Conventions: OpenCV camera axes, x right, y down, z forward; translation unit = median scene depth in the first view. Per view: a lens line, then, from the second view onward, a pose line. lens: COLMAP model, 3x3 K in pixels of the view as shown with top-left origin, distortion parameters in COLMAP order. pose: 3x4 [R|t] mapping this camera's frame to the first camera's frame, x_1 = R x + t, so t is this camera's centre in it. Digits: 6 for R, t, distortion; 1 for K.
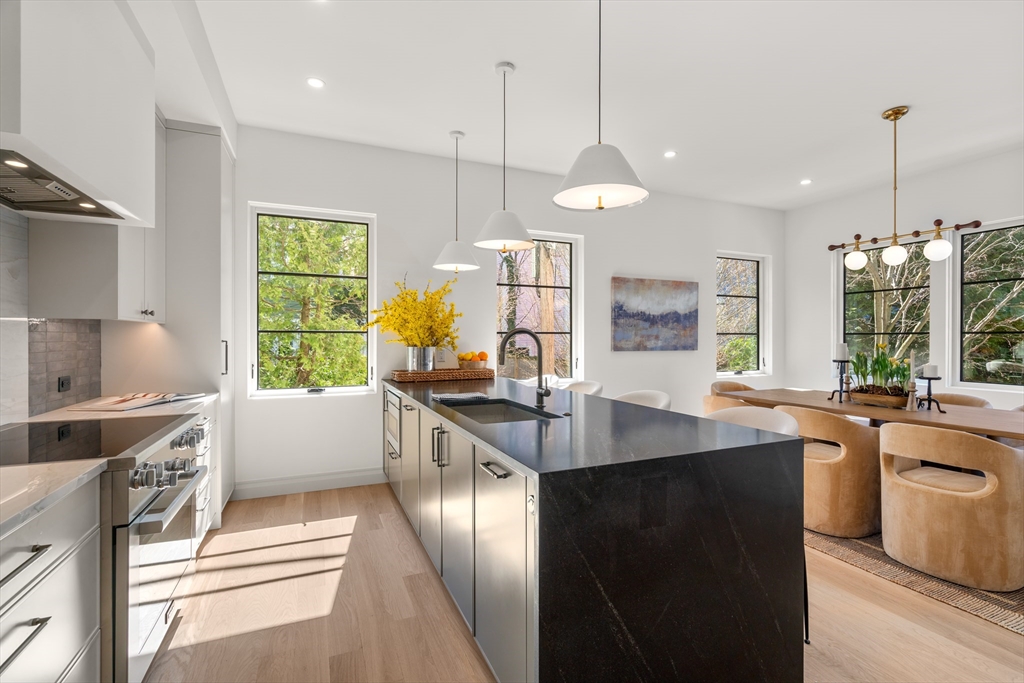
lens RADIAL K [[460.1, 0, 512.0], [0, 460.1, 341.5], [0, 0, 1]] dist [-0.000992, -0.000108]
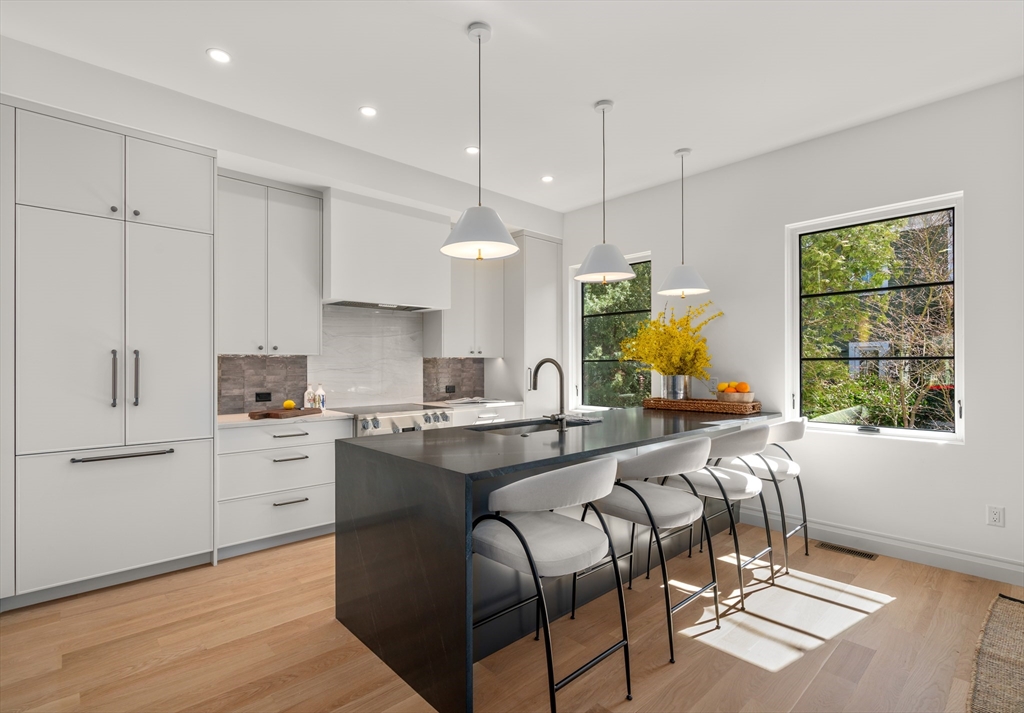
lens RADIAL K [[496.6, 0, 512.0], [0, 496.6, 356.5], [0, 0, 1]] dist [0.022242, 0.000007]
pose [[0.352390, -0.019072, -0.935659, 0.695169], [-0.006183, 0.999723, -0.022707, -0.001543], [0.935833, 0.013786, 0.352175, 0.297551]]
